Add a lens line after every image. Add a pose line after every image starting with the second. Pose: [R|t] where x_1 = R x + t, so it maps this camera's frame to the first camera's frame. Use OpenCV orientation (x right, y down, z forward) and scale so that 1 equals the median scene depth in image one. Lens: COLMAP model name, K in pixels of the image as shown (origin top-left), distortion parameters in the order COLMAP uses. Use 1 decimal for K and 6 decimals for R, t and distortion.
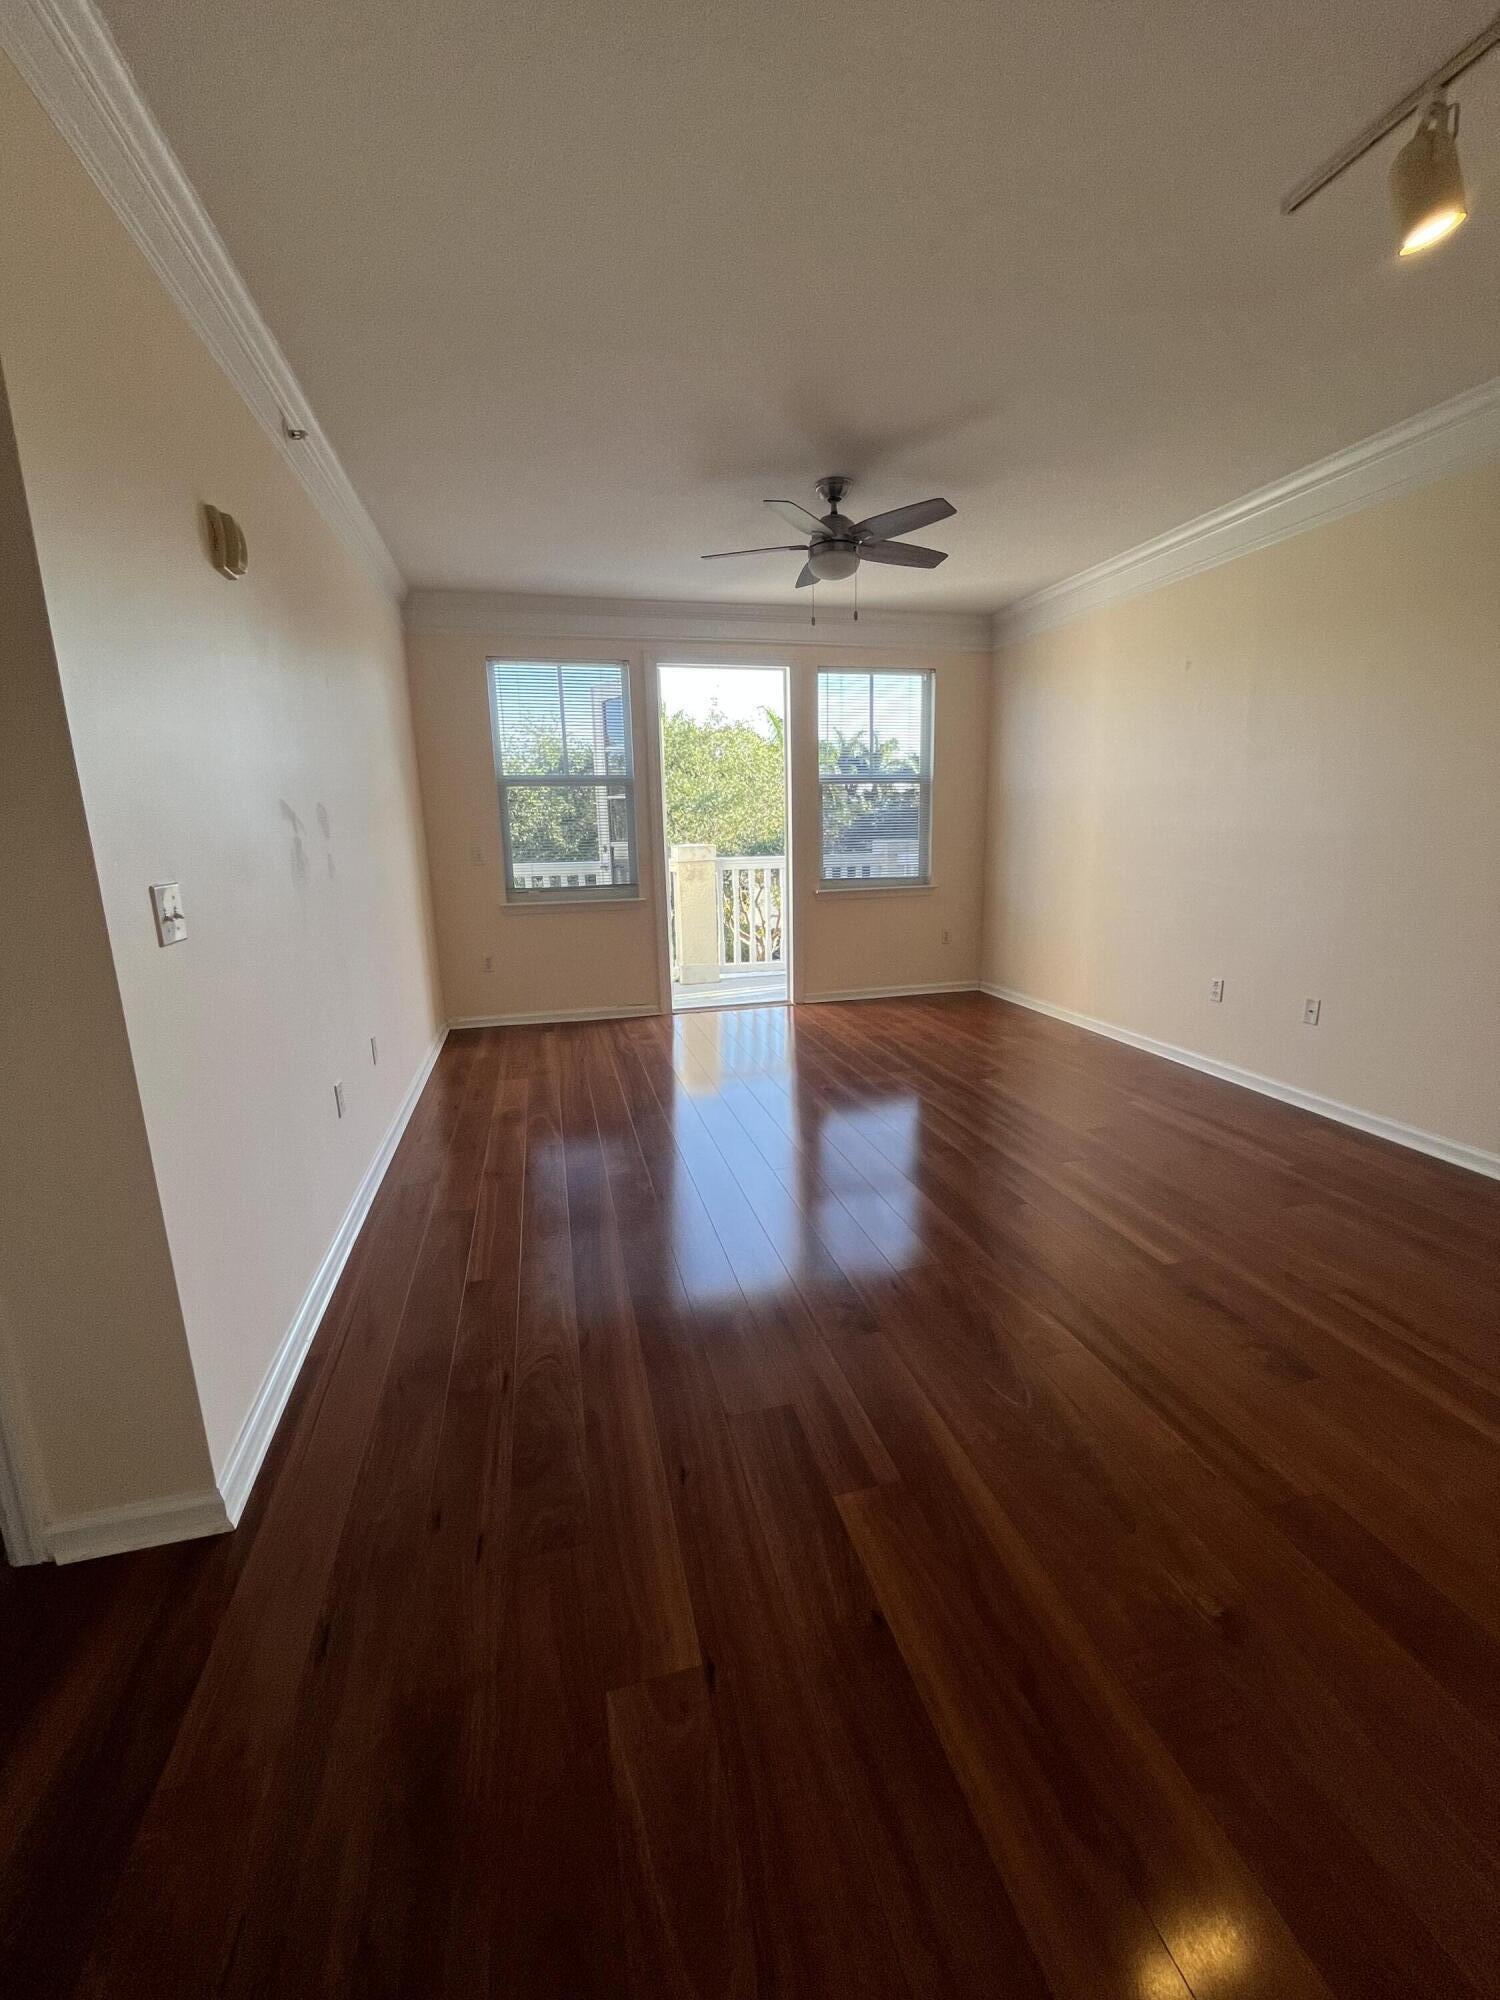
lens RADIAL K [[819.3, 0, 754.0], [0, 819.3, 1001.4], [0, 0, 1]] dist [-0.000763, -0.000353]
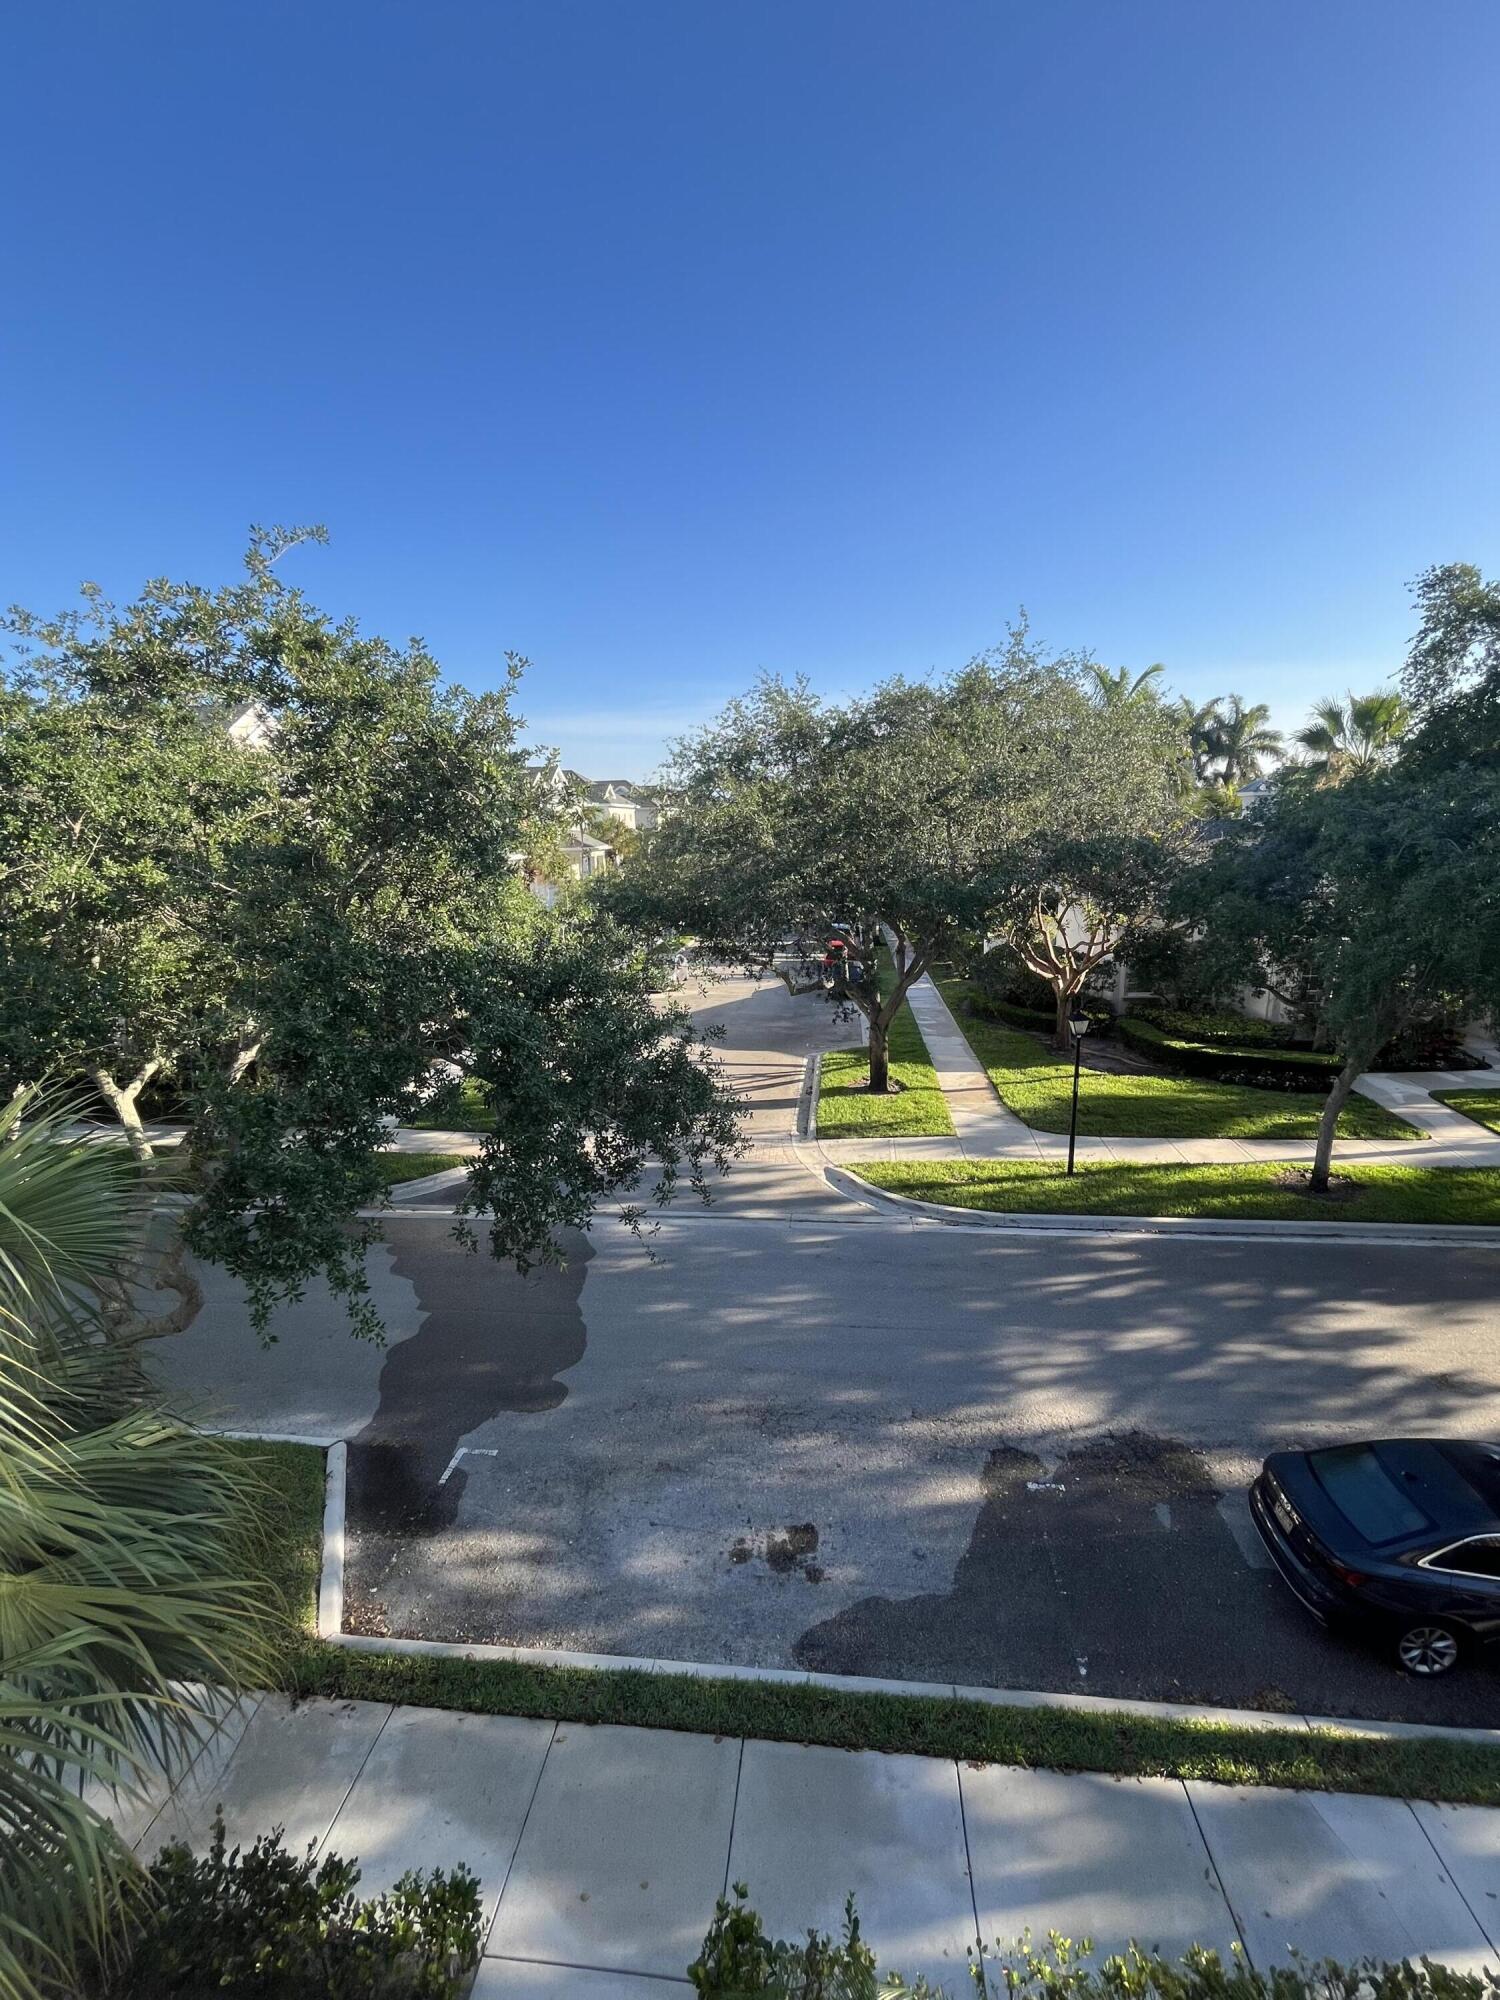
lens RADIAL K [[819.3, 0, 754.0], [0, 819.3, 1001.4], [0, 0, 1]] dist [-0.000763, -0.000353]
pose [[0.936410, 0.072258, -0.343389, 0.020425], [-0.068315, 0.997385, 0.023582, -0.367913], [0.344195, 0.001377, 0.938897, 1.639919]]
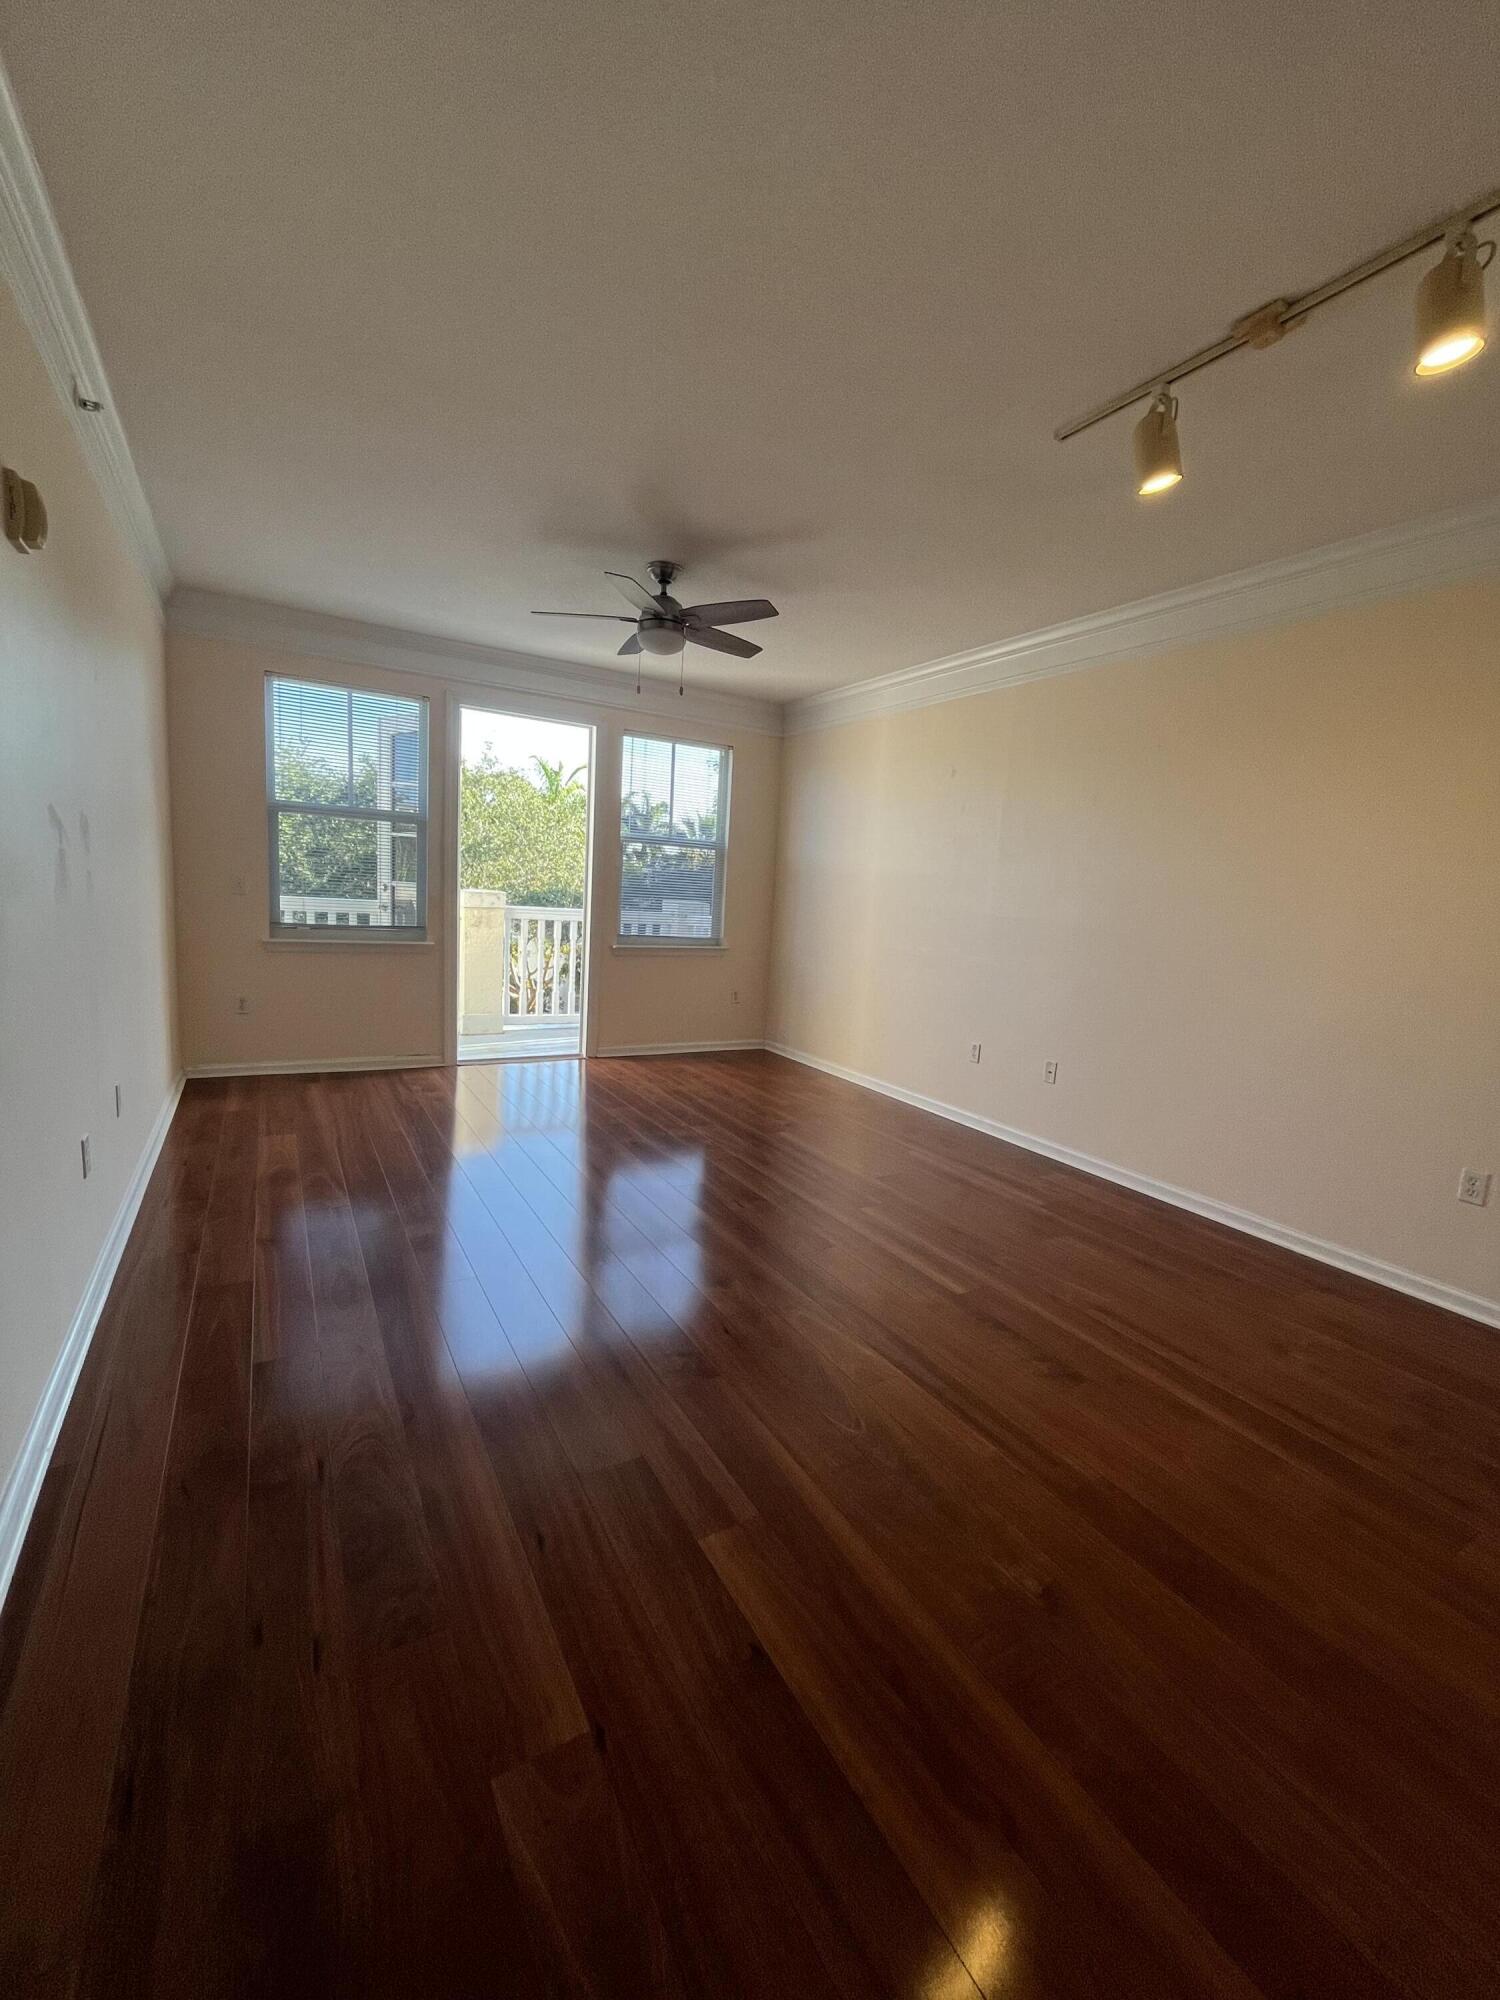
lens RADIAL K [[819.3, 0, 754.0], [0, 819.3, 1001.4], [0, 0, 1]] dist [-0.000763, -0.000353]
pose [[0.958172, 0.040445, 0.283321, -0.055645], [-0.020747, 0.997175, -0.072185, 0.003616], [-0.285441, 0.063287, 0.956305, -0.012149]]
